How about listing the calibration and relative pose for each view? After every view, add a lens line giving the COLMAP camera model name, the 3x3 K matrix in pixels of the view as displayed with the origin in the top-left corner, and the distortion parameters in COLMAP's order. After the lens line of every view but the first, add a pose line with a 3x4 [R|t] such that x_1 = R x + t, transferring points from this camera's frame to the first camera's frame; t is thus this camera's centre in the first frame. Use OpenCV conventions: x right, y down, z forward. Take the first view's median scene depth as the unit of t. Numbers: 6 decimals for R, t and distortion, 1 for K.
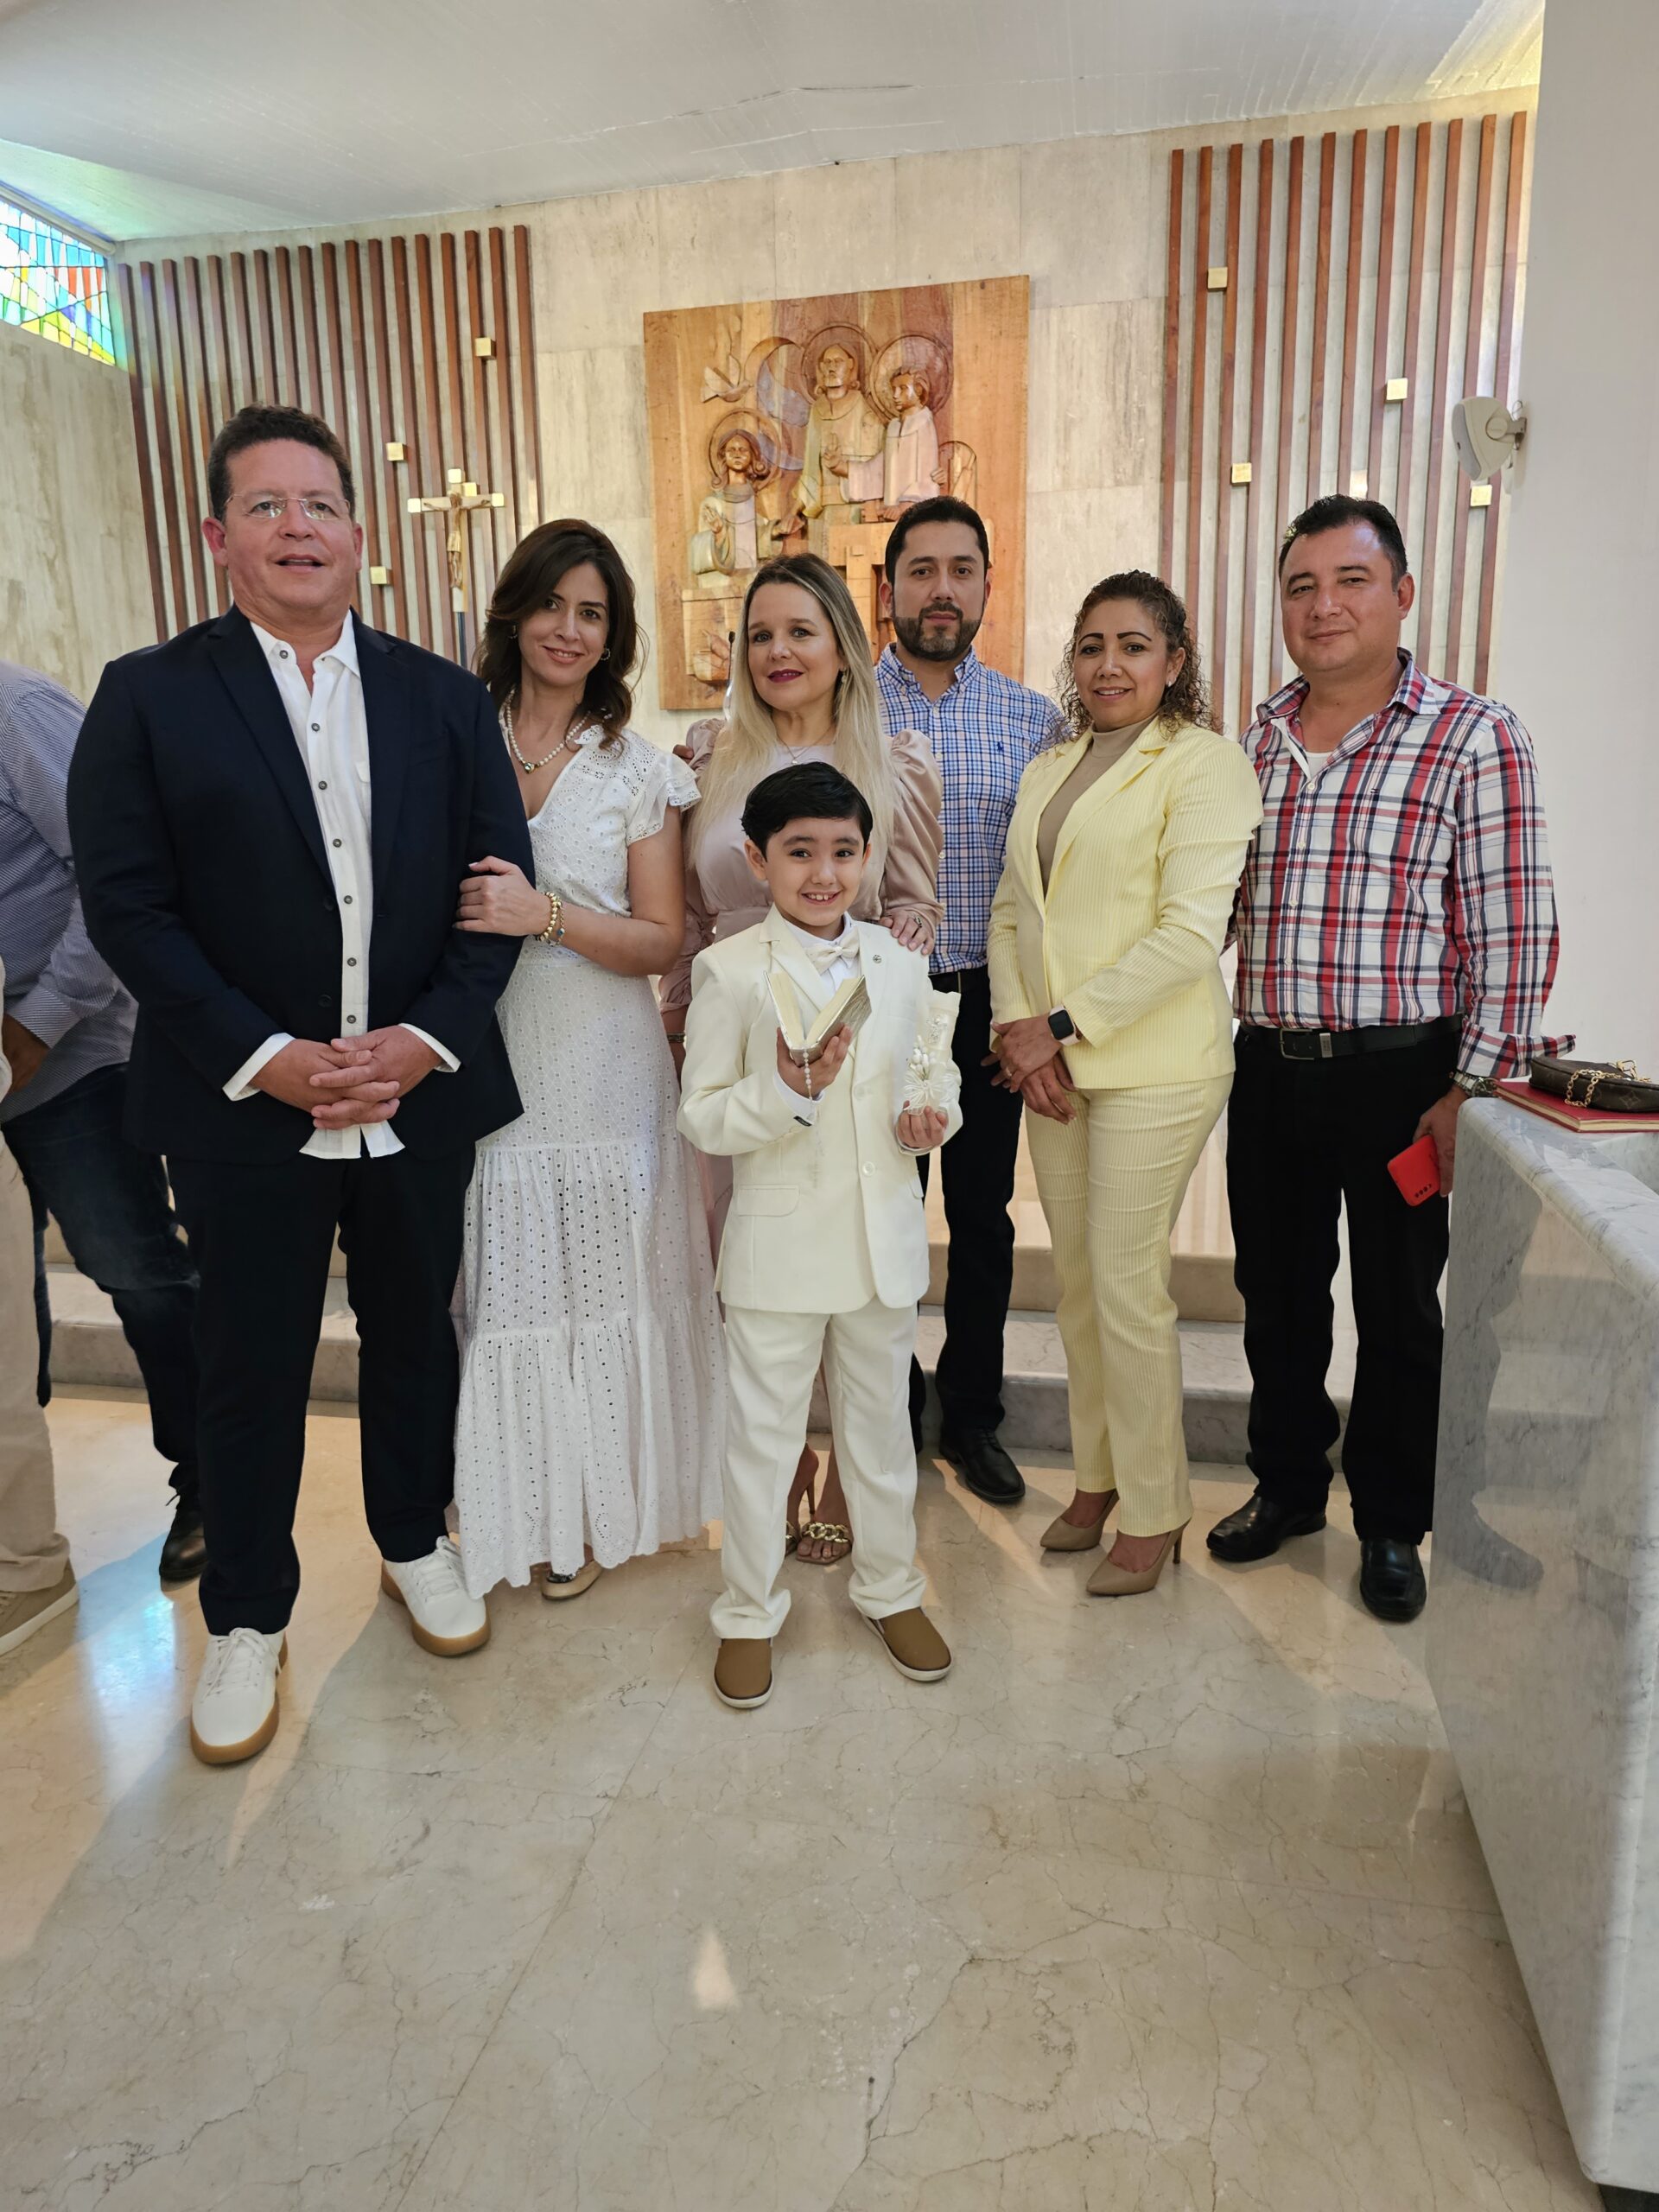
lens RADIAL K [[1492.6, 0, 813.7], [0, 1492.6, 1108.1], [0, 0, 1]] dist [0.036759, -0.028461]
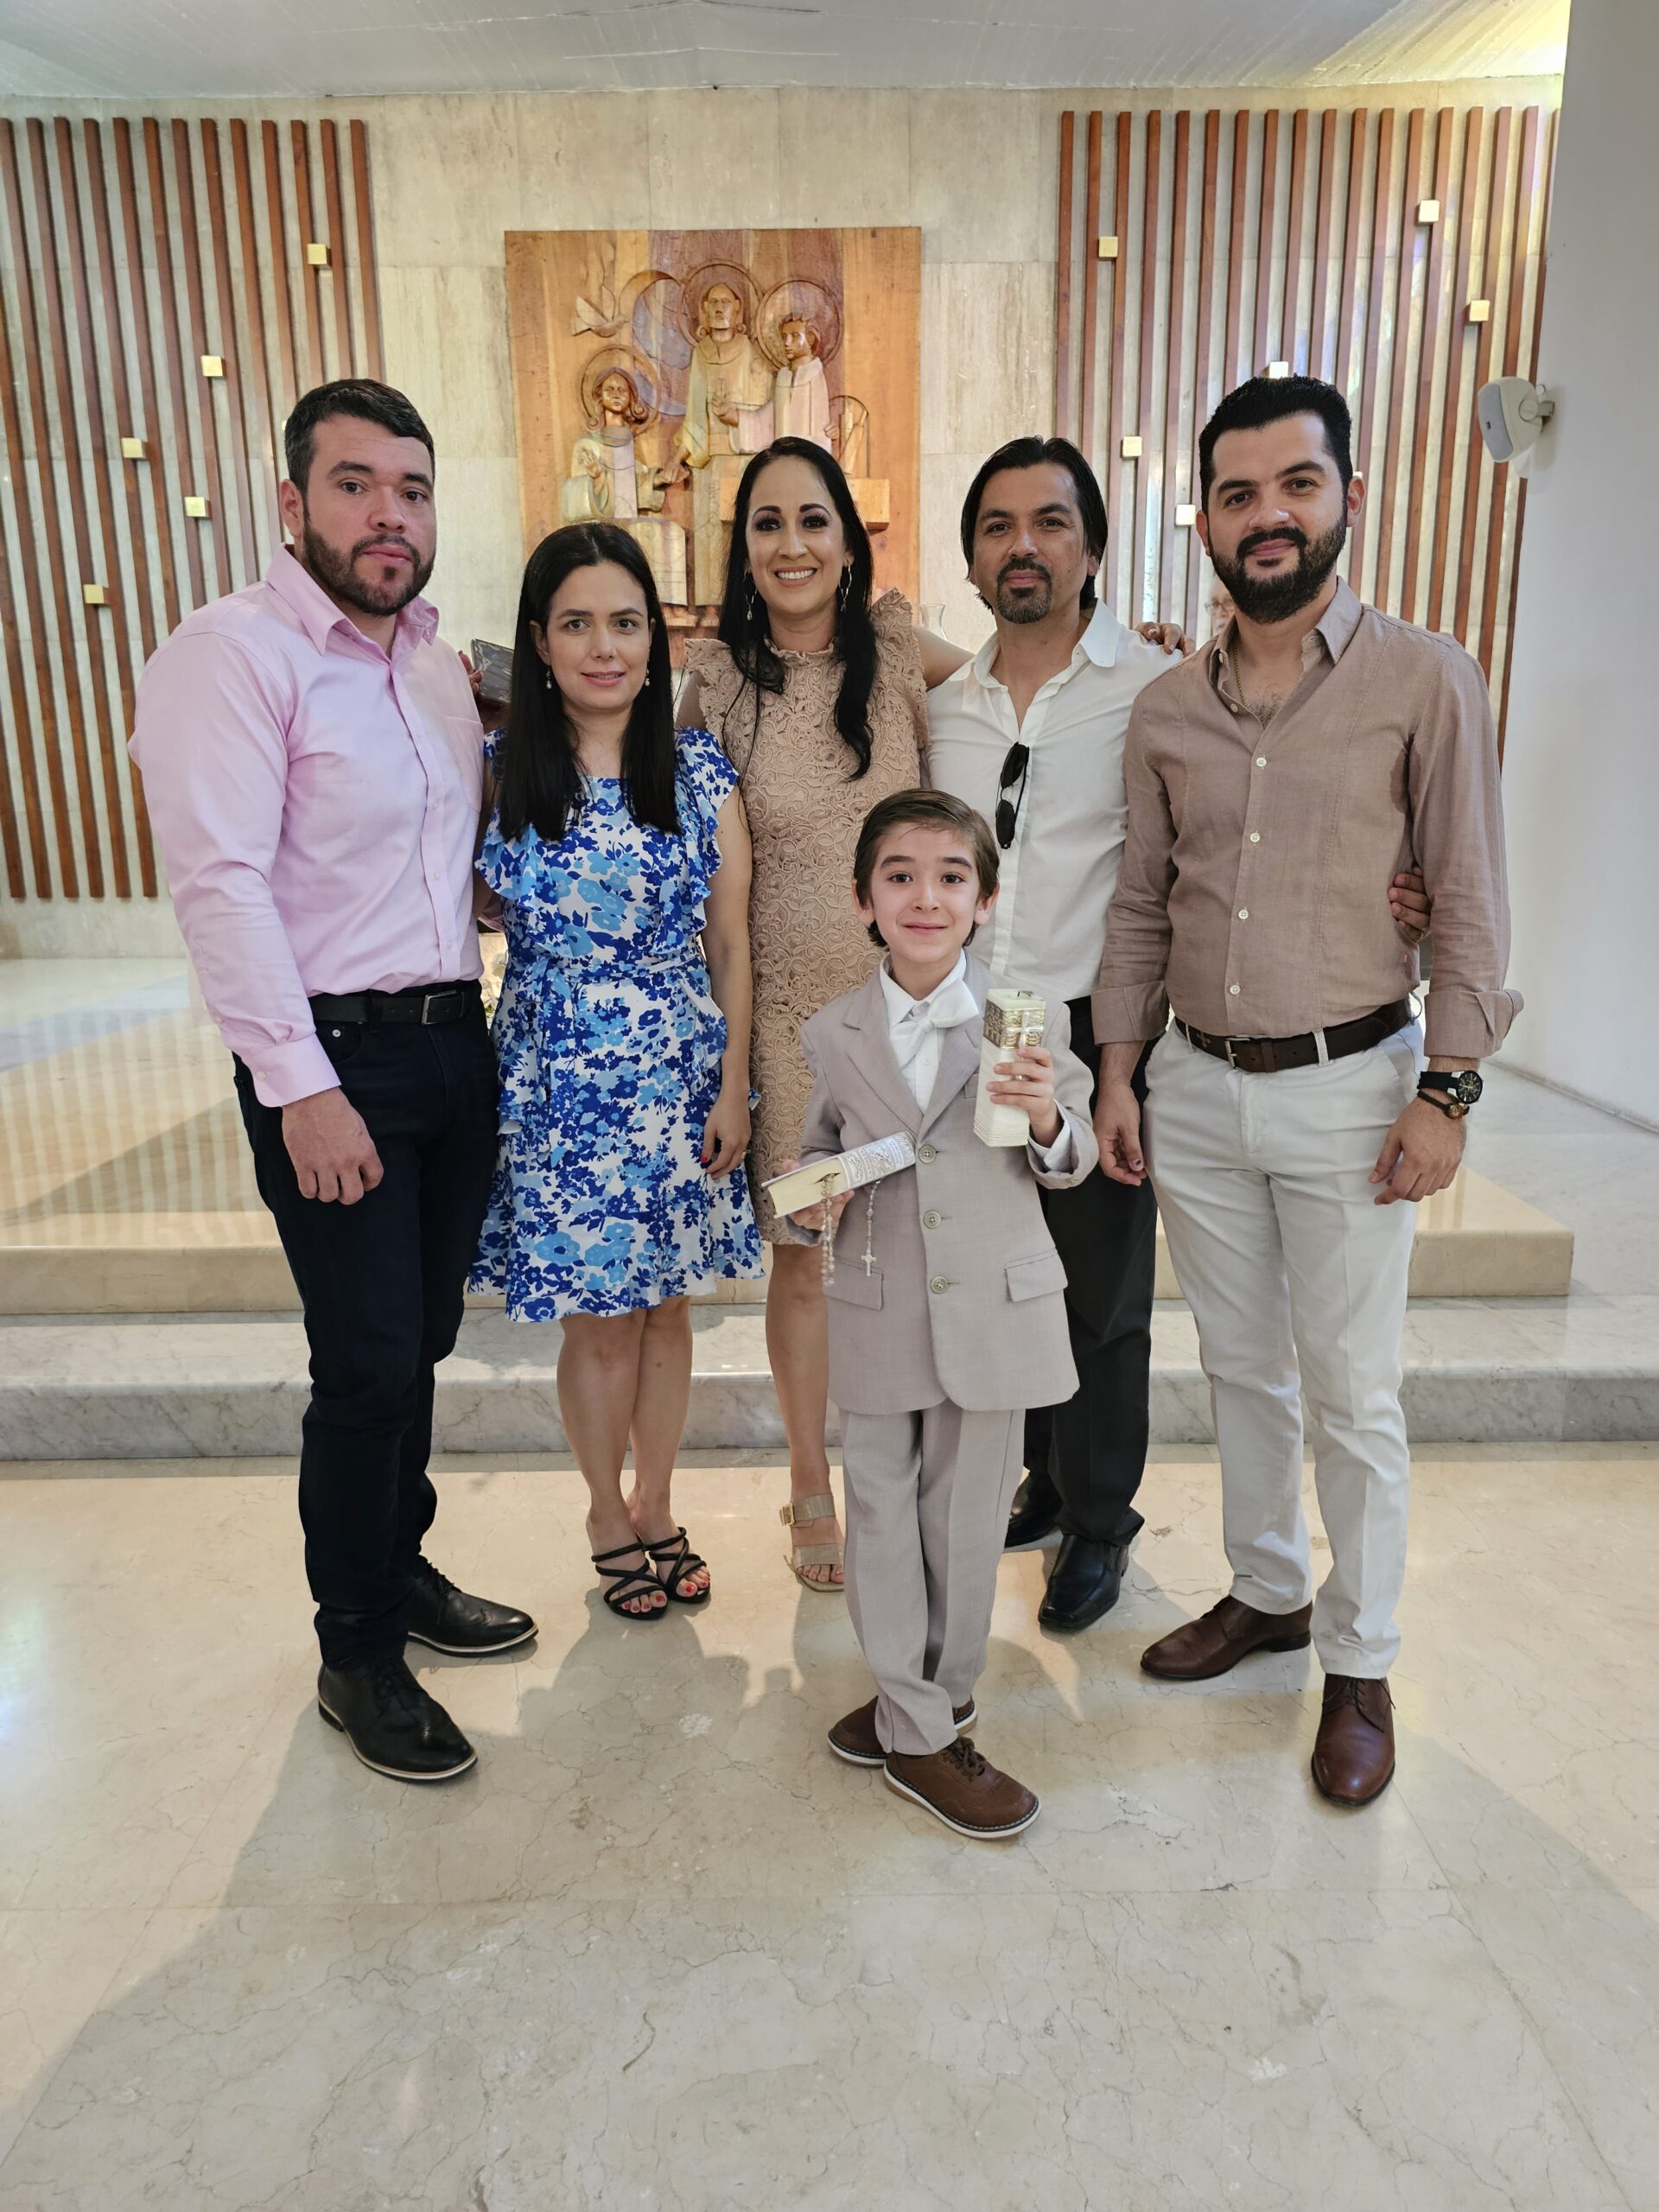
lens RADIAL K [[1492.6, 0, 849.4], [0, 1492.6, 1128.9], [0, 0, 1]] dist [0.036759, -0.028461]
pose [[0.975886, -0.039832, 0.214617, -0.129151], [0.033082, 0.998841, 0.034955, -0.006605], [-0.215761, -0.027013, 0.976073, 0.042669]]
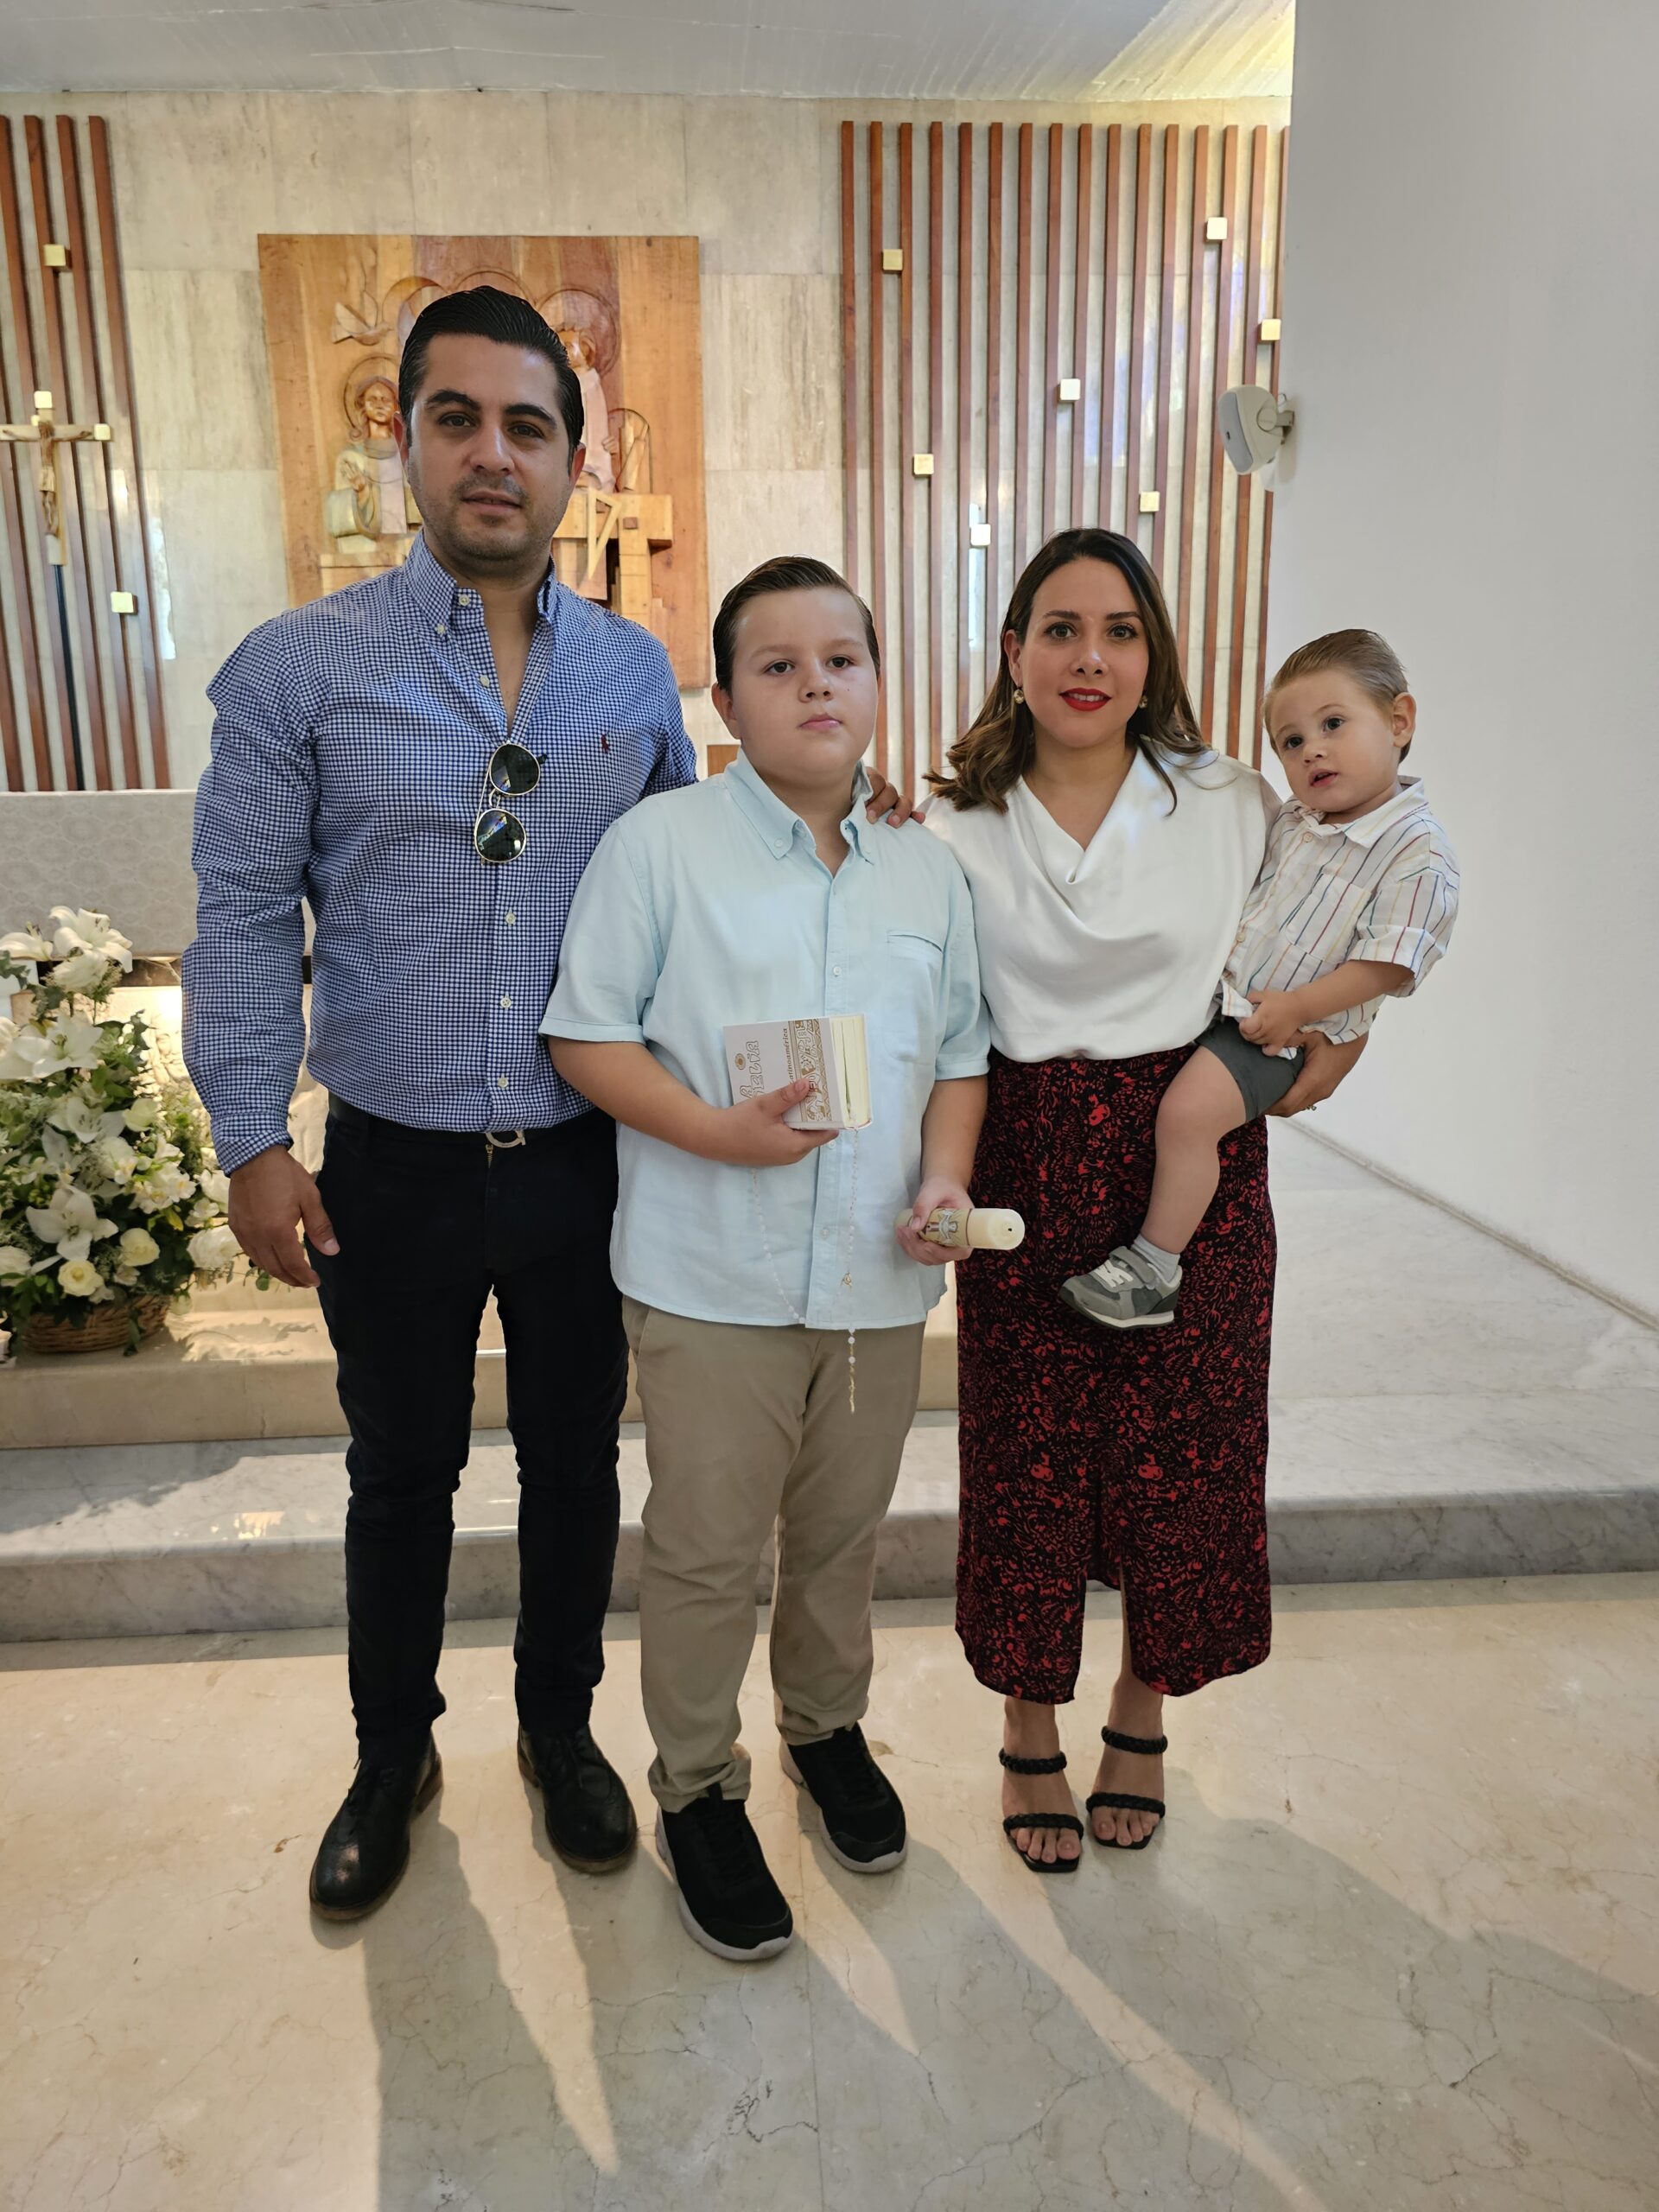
lens RADIAL K [[1492.6, 0, 828.2], [0, 1492.6, 1106.1], [0, 0, 1]] dist [0.036759, -0.028461]
pose [[0.963349, -0.048207, 0.263885, -0.050447], [0.047563, 0.998829, 0.008834, -0.016673], [-0.264002, 0.004041, 0.964514, 0.074179]]
